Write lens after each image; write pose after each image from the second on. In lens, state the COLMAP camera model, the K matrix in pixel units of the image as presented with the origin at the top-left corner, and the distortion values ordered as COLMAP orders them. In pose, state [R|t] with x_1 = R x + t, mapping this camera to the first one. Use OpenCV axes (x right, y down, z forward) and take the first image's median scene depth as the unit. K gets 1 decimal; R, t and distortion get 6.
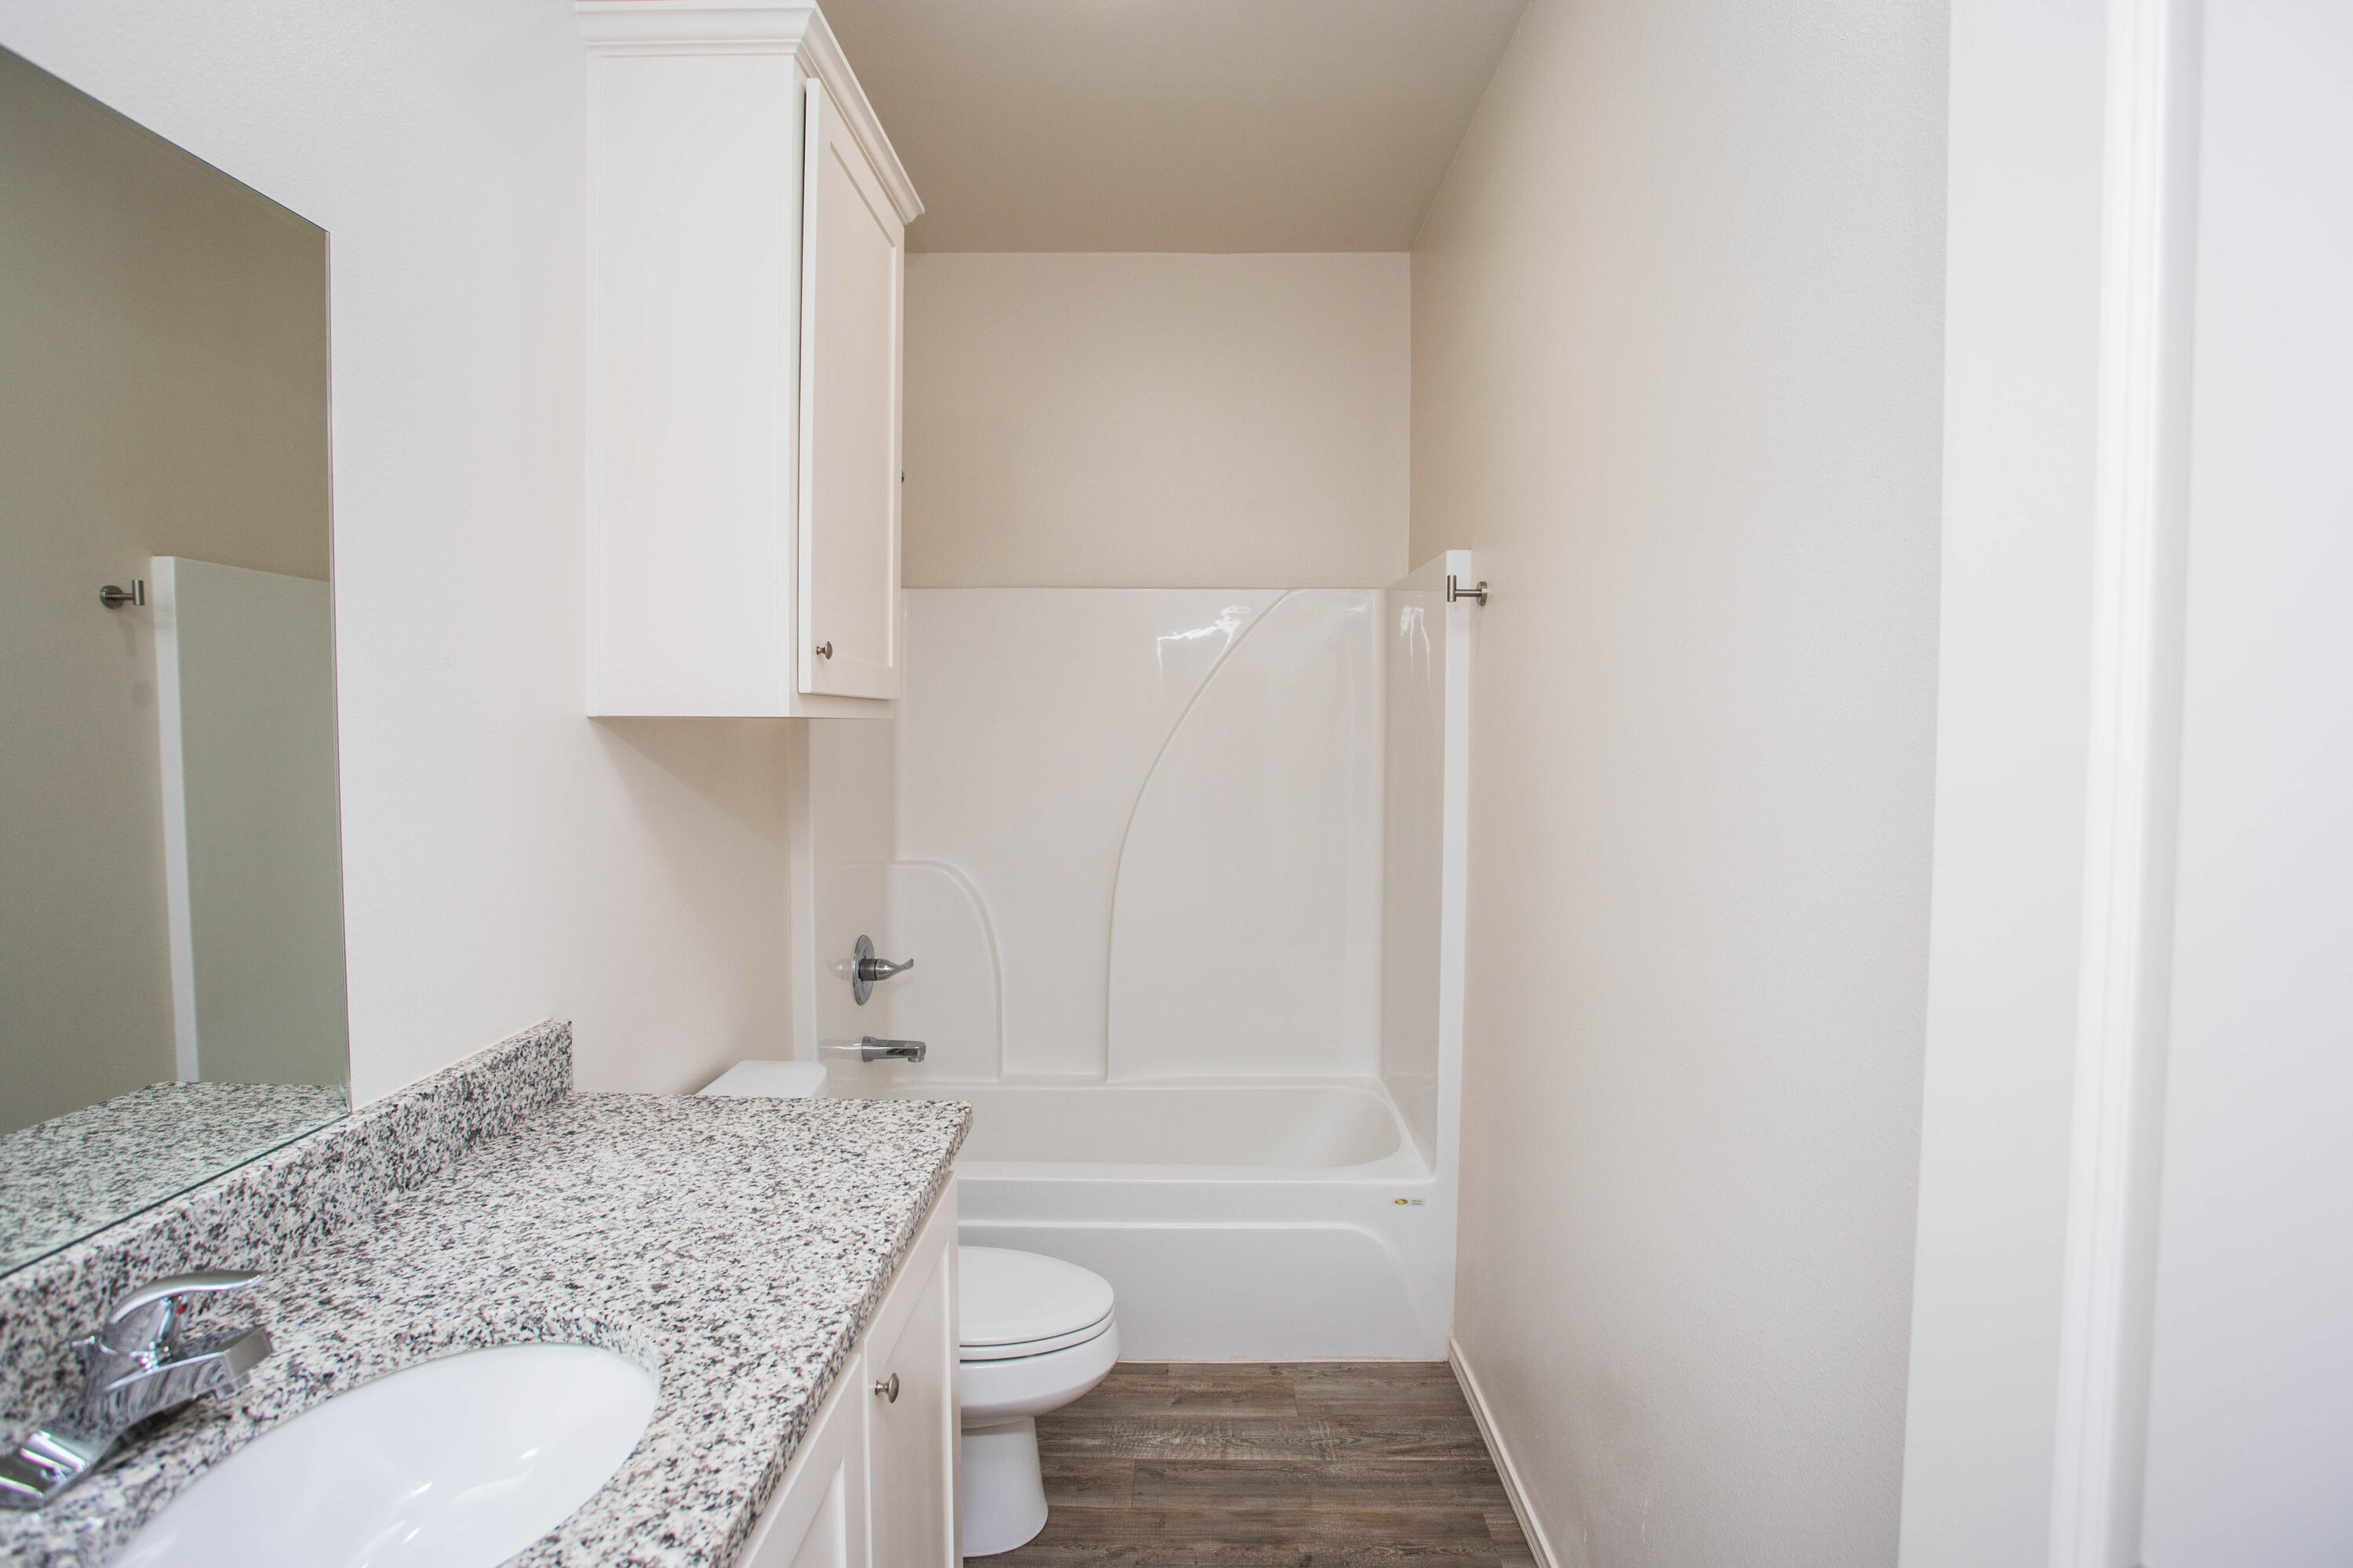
lens RADIAL K [[1169.8, 0, 1173.4], [0, 1169.8, 807.8], [0, 0, 1]] dist [-0.036678, 0.018650]
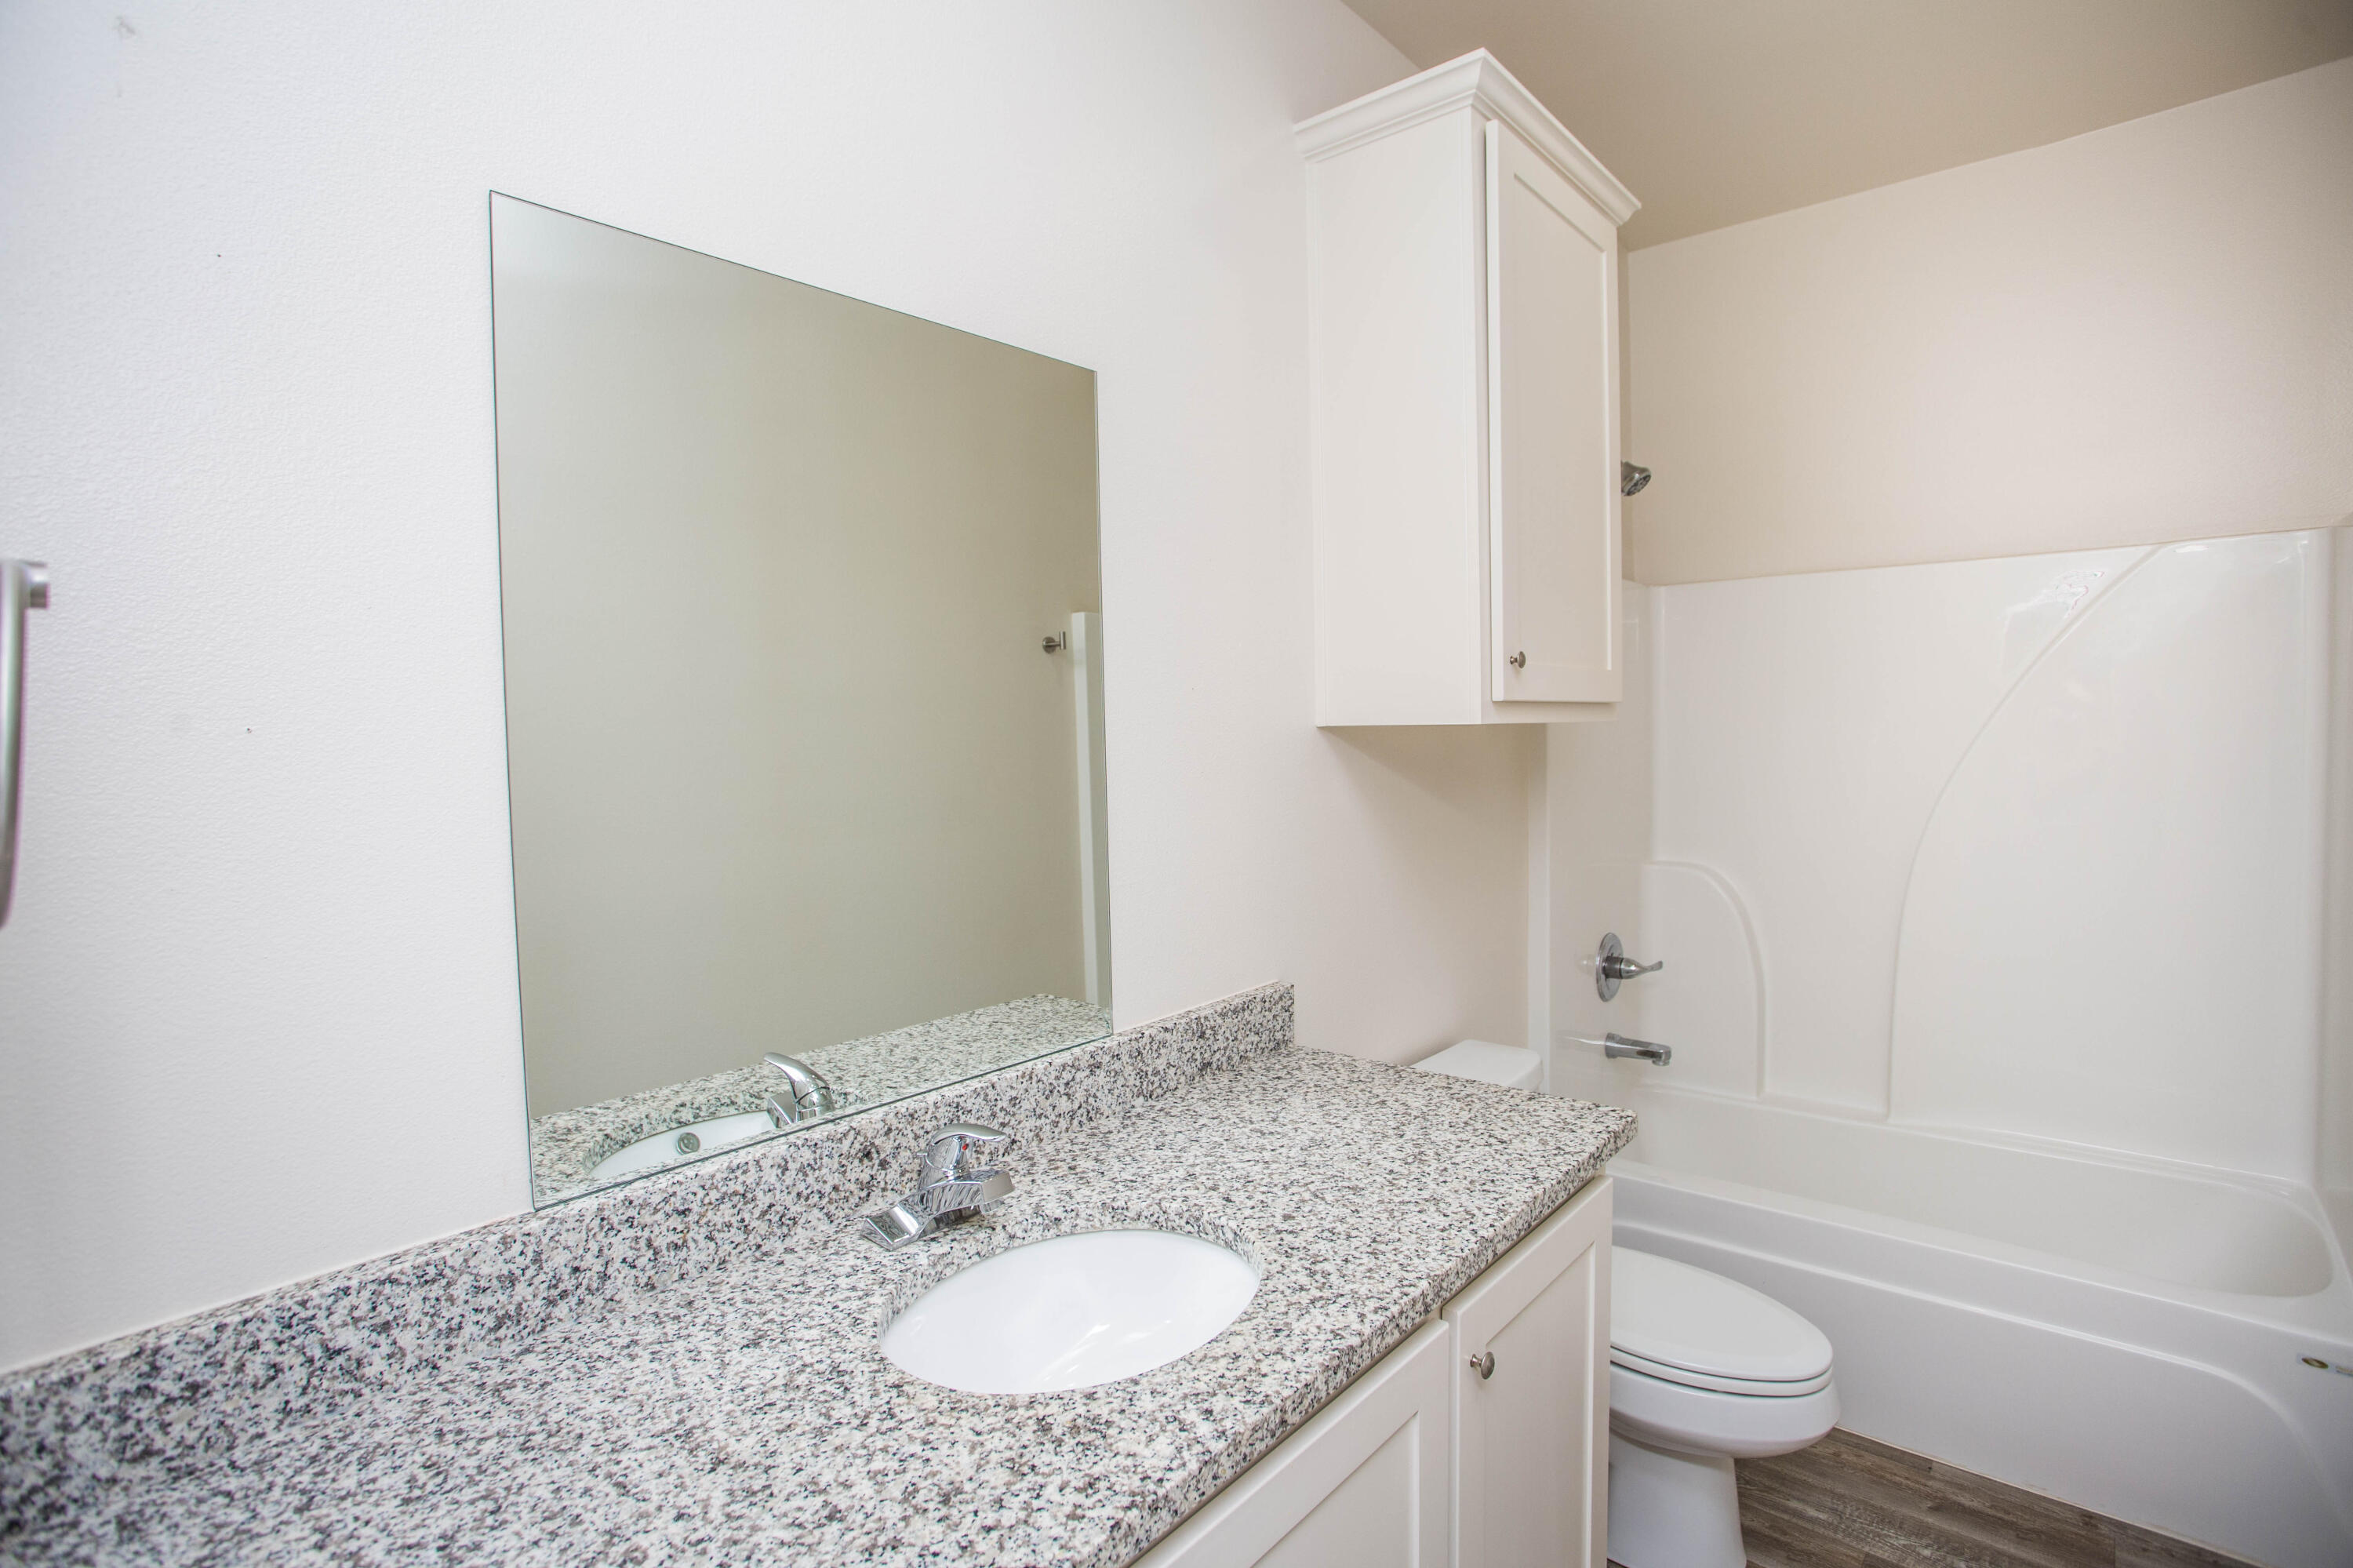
lens RADIAL K [[1134.8, 0, 1189.3], [0, 1134.8, 780.3], [0, 0, 1]] dist [-0.085140, 0.045122]
pose [[0.776925, 0.004824, -0.629575, 0.177960], [-0.016587, 0.999780, -0.012809, -0.012686], [0.629375, 0.020395, 0.776834, 0.038416]]
